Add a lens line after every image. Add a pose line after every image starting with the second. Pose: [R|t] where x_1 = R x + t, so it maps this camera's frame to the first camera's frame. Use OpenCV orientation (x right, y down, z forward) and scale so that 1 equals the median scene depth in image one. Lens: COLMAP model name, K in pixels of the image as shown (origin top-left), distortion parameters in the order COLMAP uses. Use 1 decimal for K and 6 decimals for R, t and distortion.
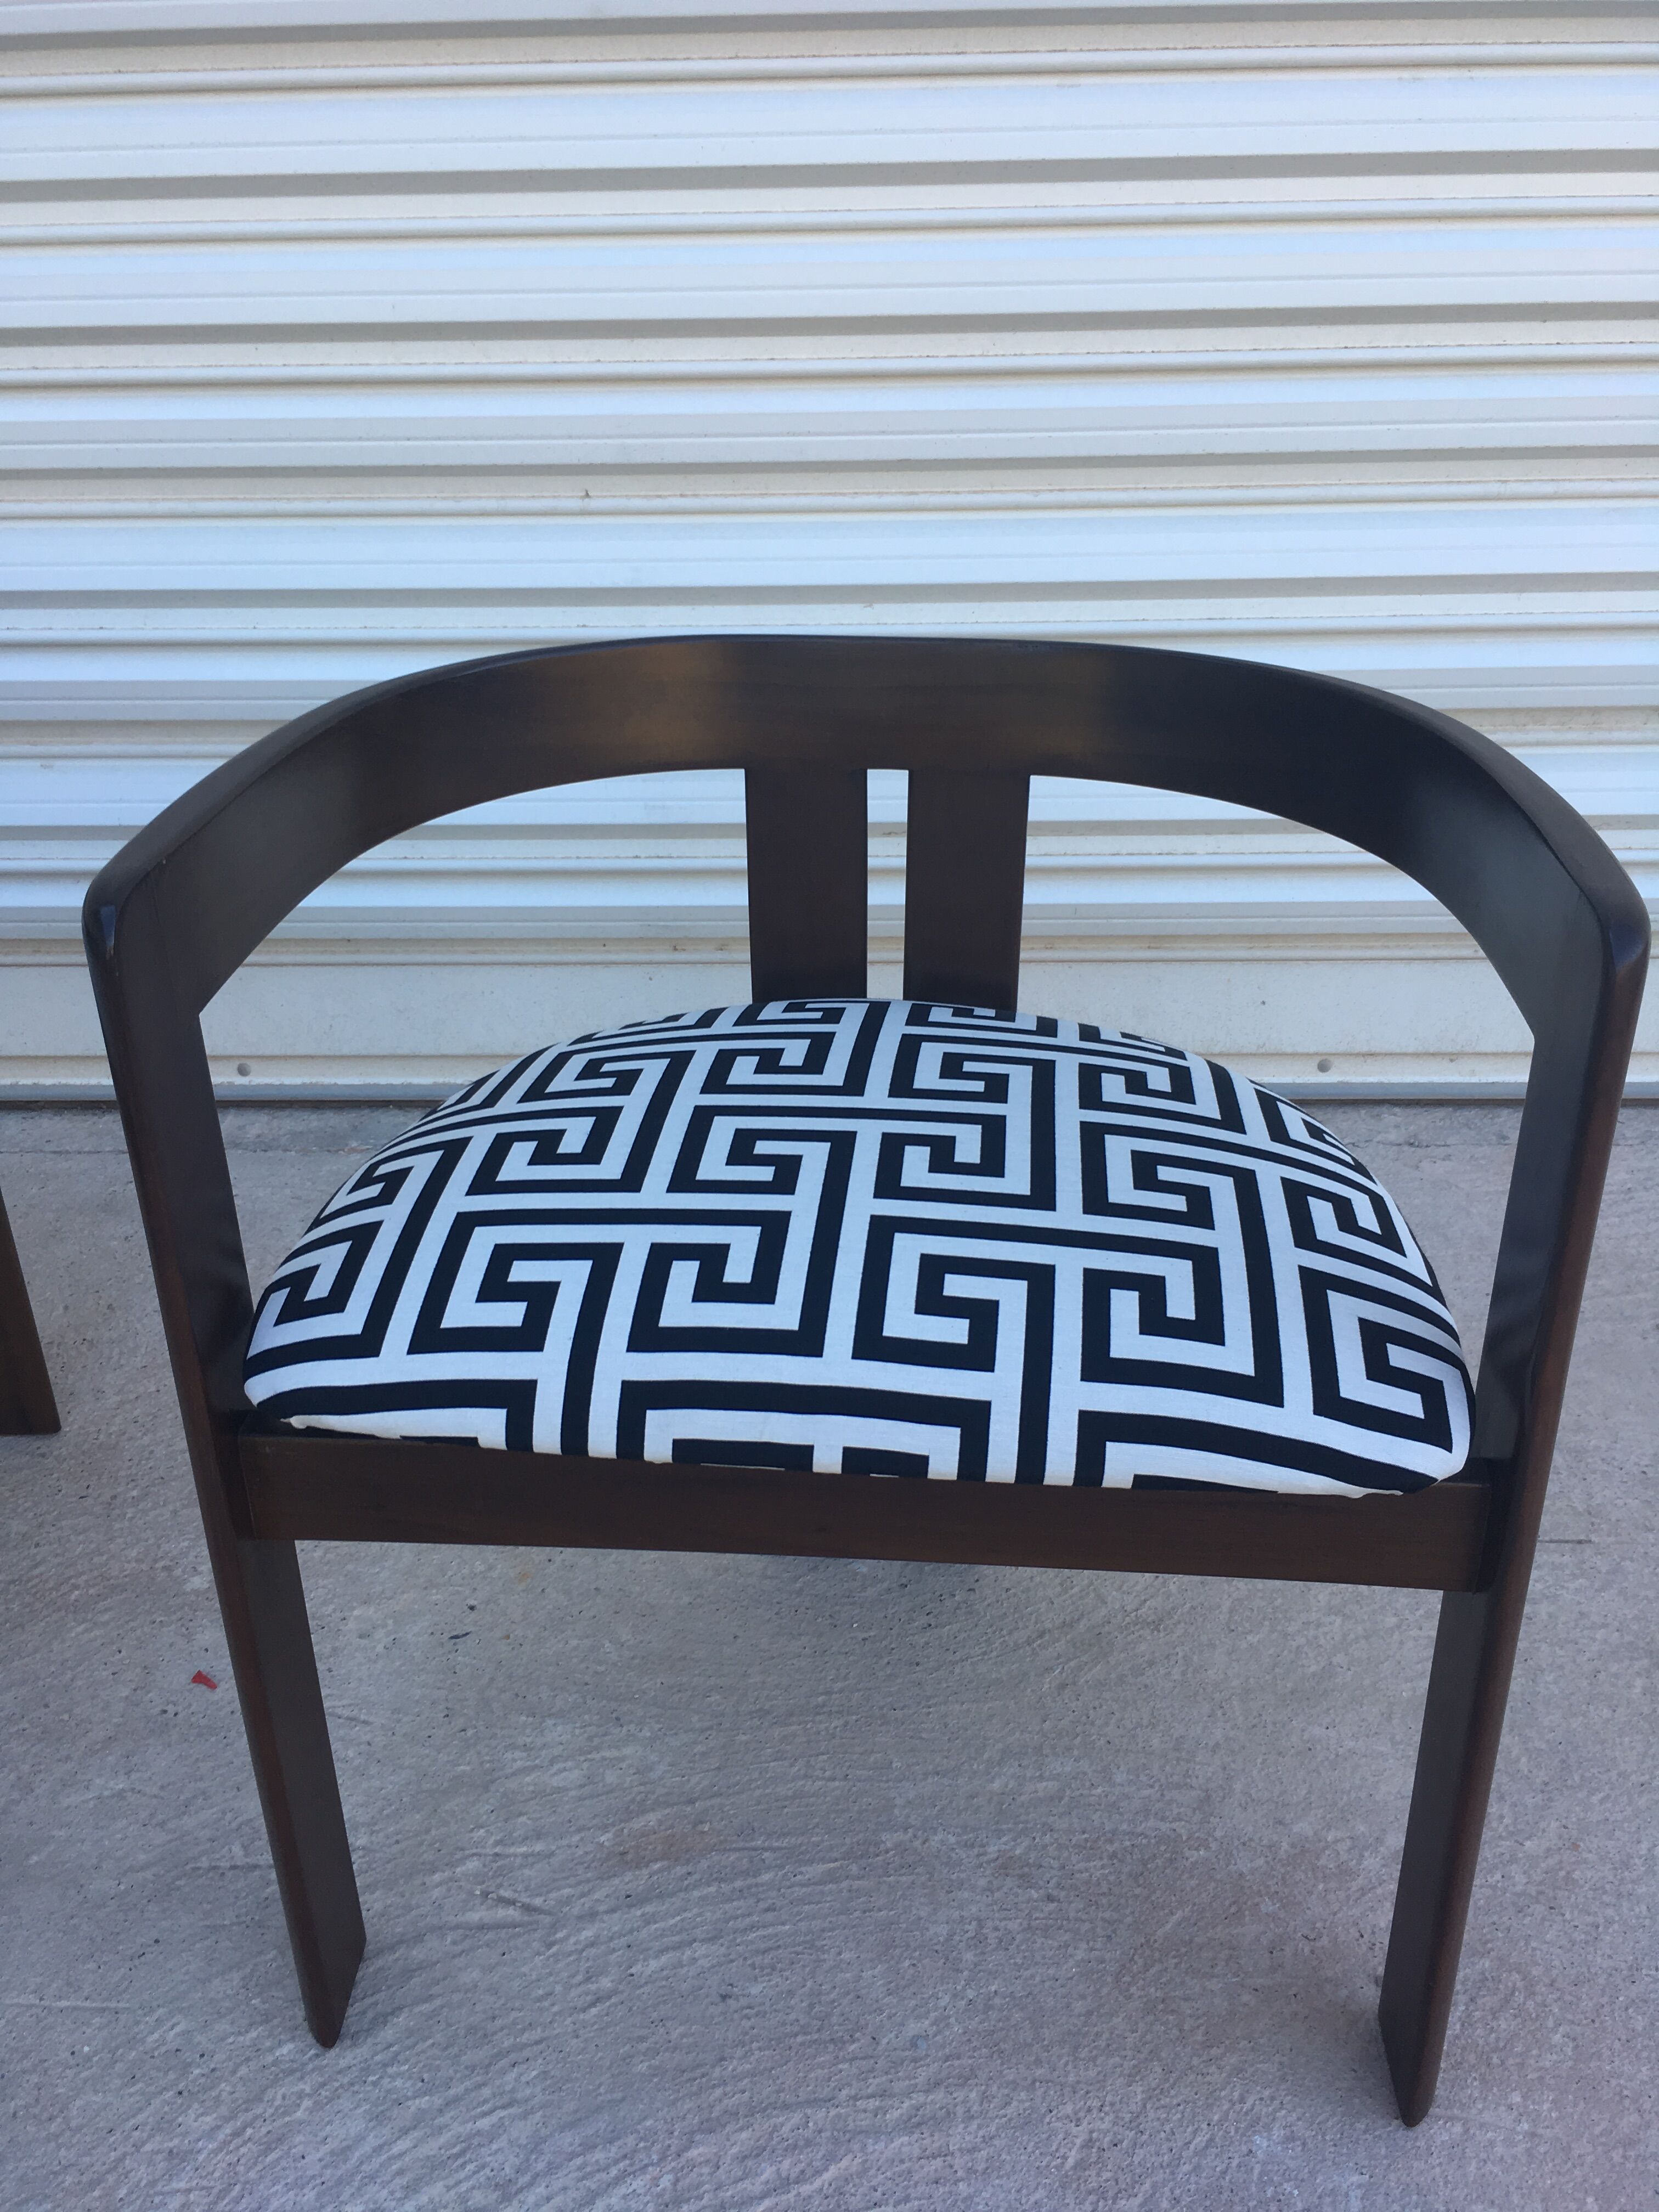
lens RADIAL K [[1904.1, 0, 838.4], [0, 1904.1, 1113.7], [0, 0, 1]] dist [0.079960, -0.111997]
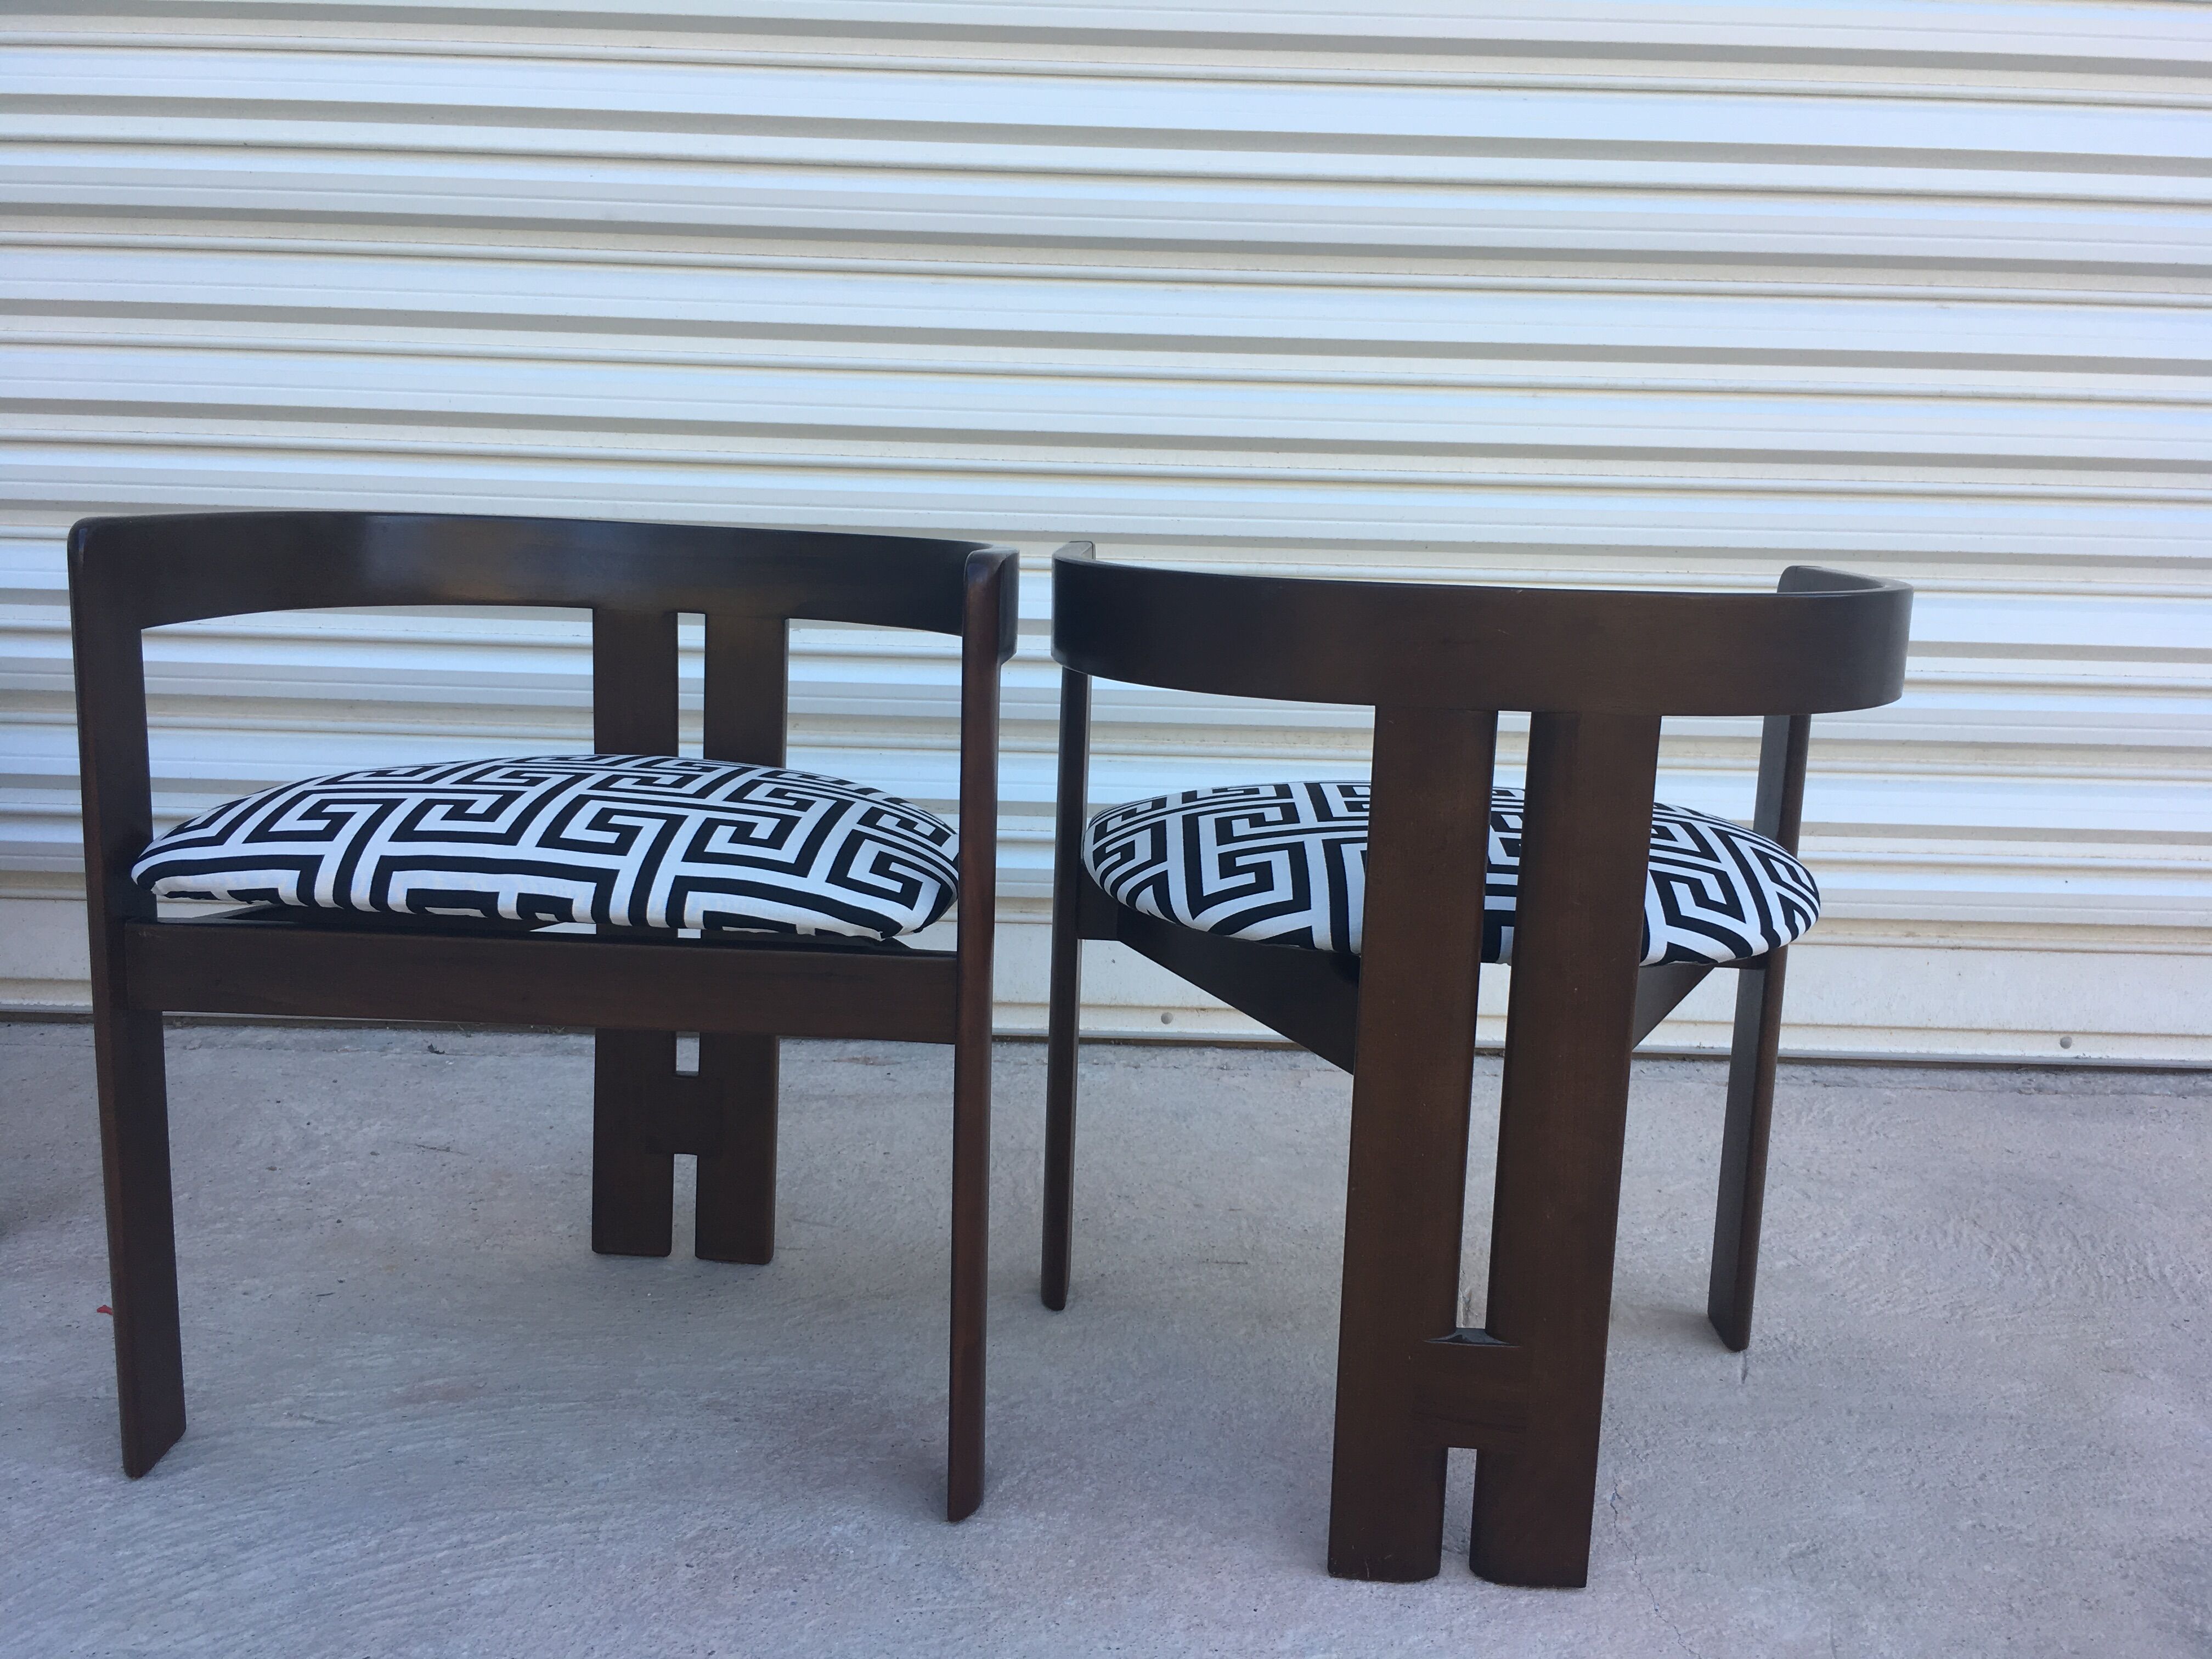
lens RADIAL K [[1904.1, 0, 1137.5], [0, 1904.1, 838.9], [0, 0, 1]] dist [0.079960, -0.111997]
pose [[0.997960, 0.039609, 0.050075, 0.310809], [-0.022826, 0.953808, -0.299549, 0.430507], [-0.059627, 0.297794, 0.952766, -0.381948]]
